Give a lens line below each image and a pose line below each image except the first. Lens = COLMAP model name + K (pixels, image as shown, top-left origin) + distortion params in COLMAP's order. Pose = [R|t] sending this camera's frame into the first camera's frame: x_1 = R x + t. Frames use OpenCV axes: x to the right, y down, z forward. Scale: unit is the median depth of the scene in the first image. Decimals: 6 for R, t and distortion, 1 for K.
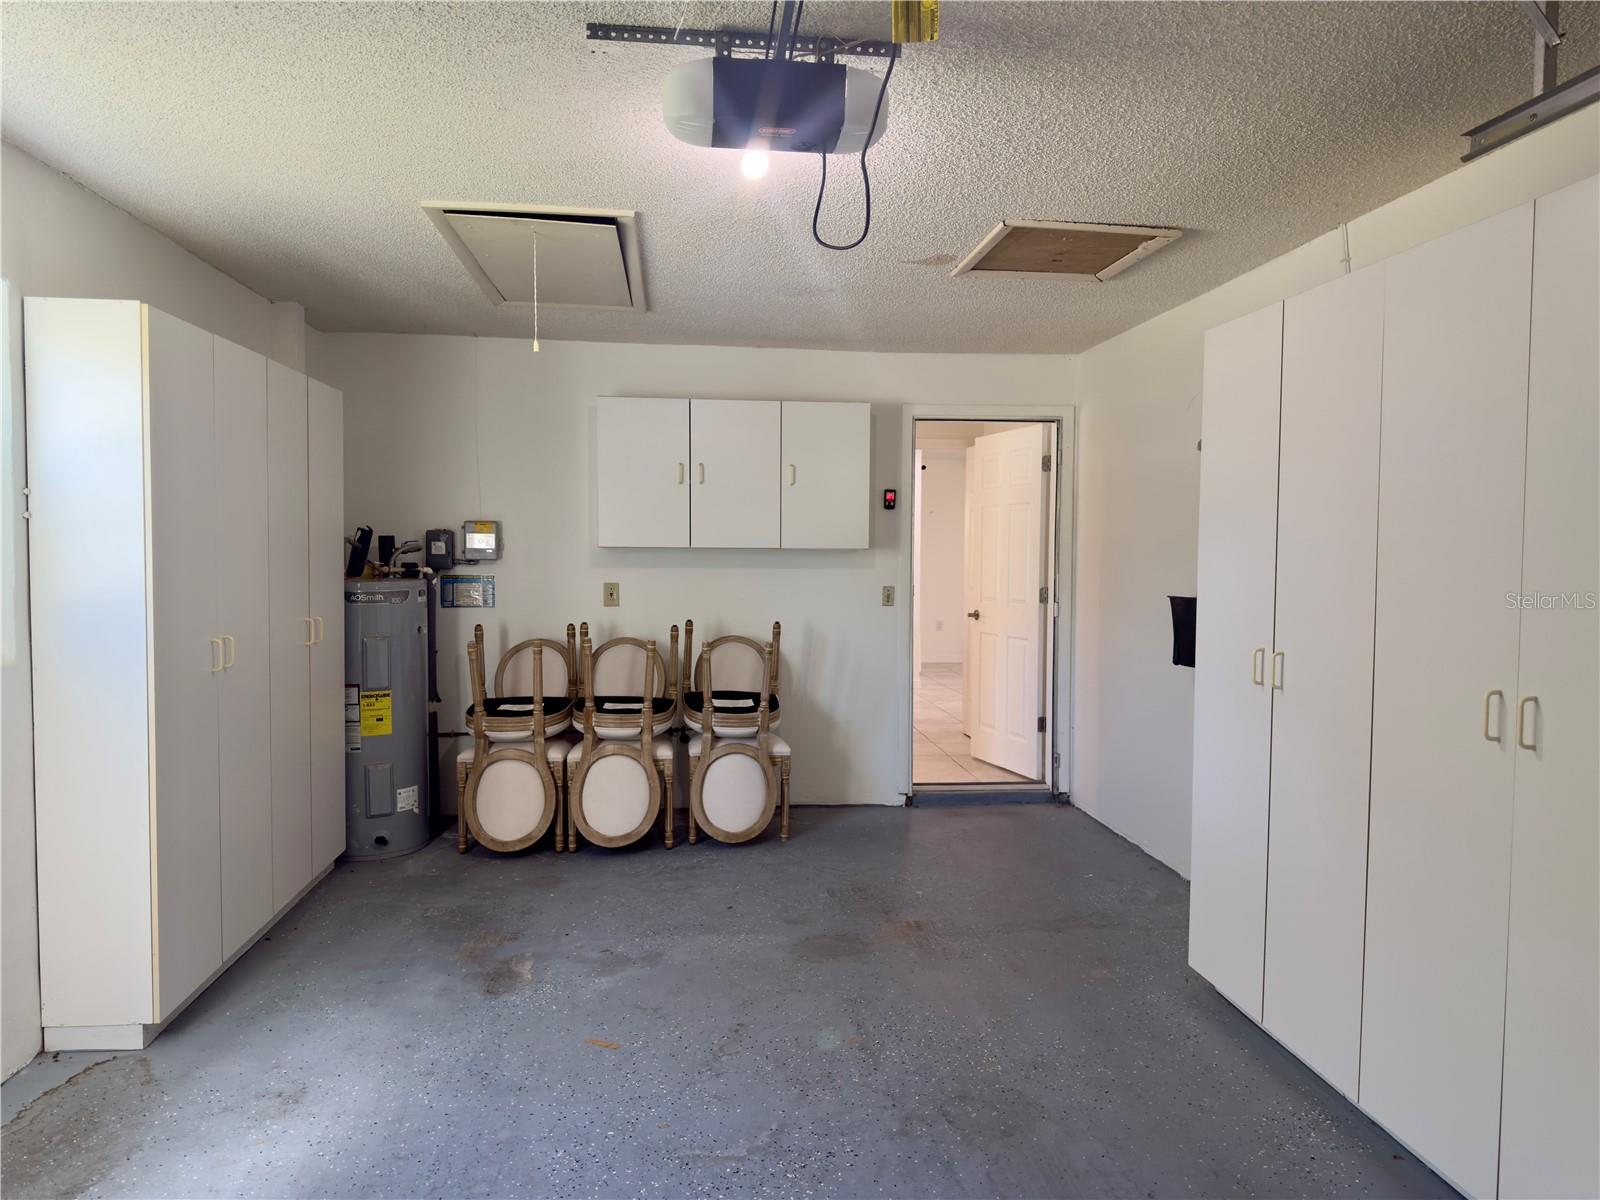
lens RADIAL K [[1123.7, 0, 804.3], [0, 1123.7, 597.1], [0, 0, 1]] dist [-0.003337, -0.000836]
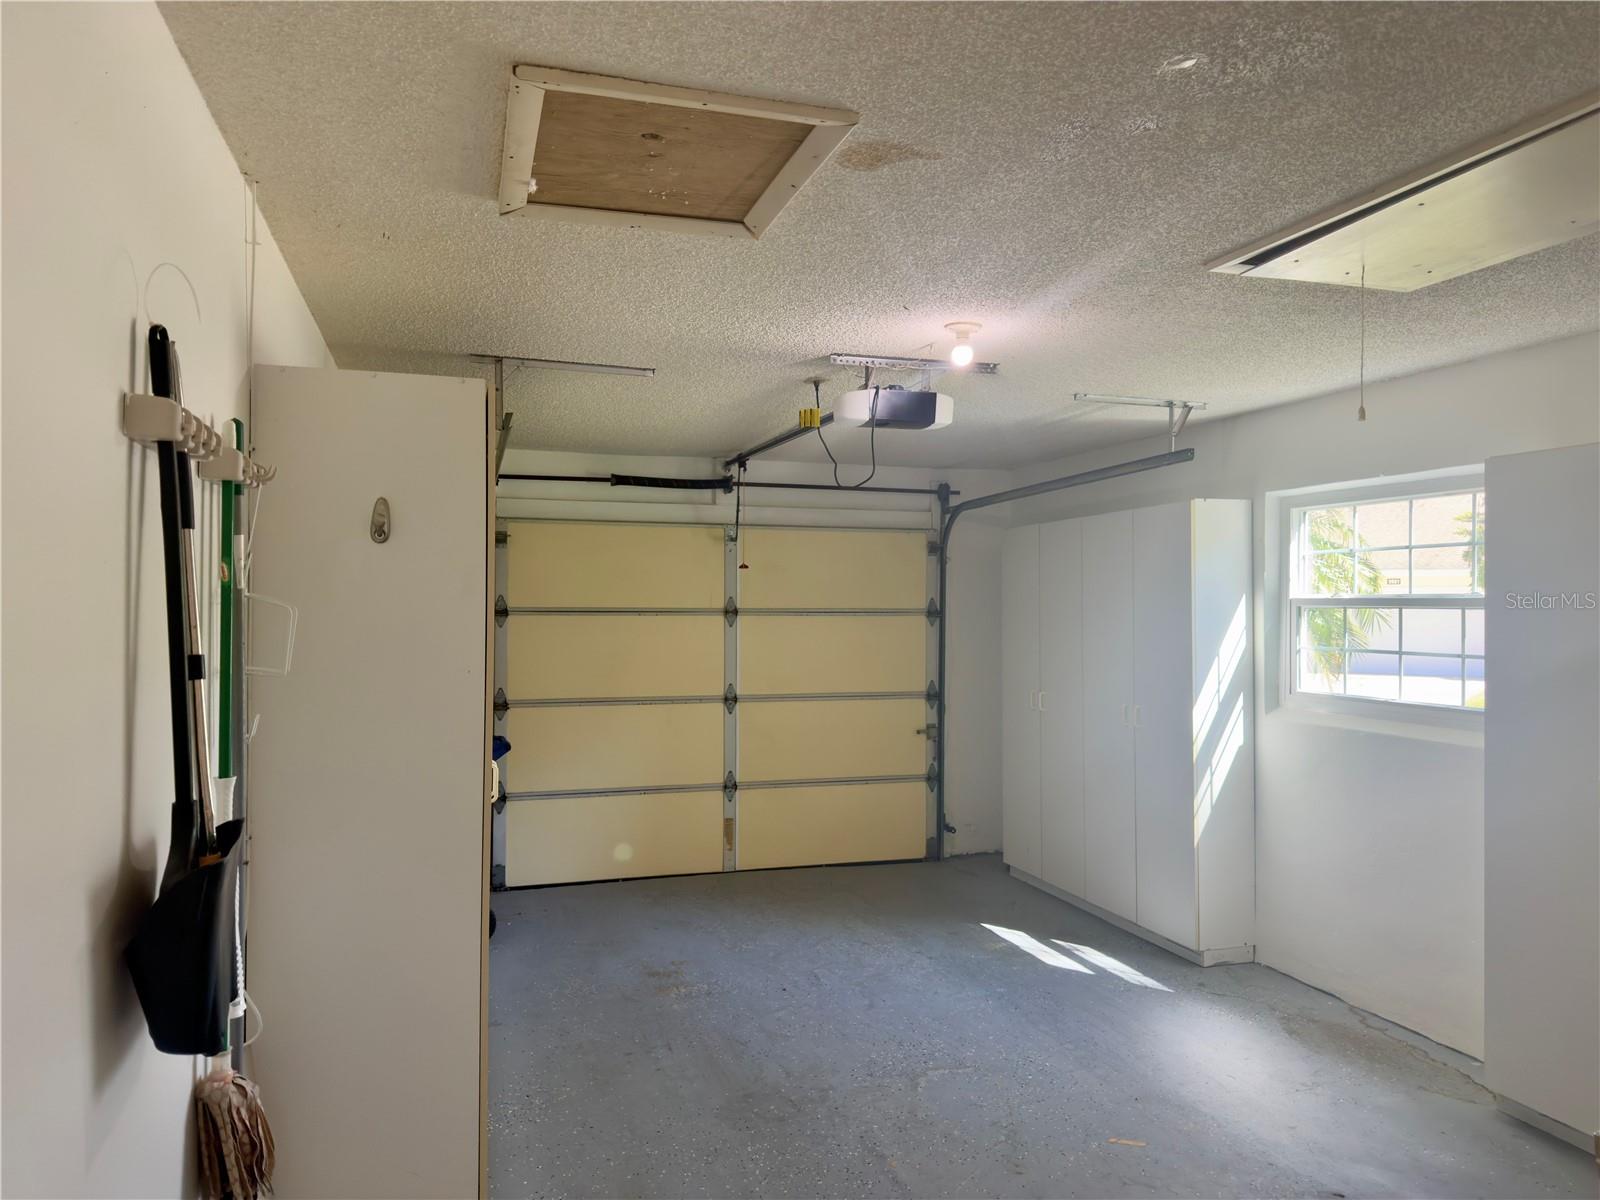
lens RADIAL K [[1123.7, 0, 799.7], [0, 1123.7, 601.5], [0, 0, 1]] dist [-0.003337, -0.000836]
pose [[-0.983269, -0.016311, -0.181425, 0.366605], [-0.024936, 0.998659, 0.045359, -0.165151], [0.180442, 0.049124, -0.982358, 2.265957]]
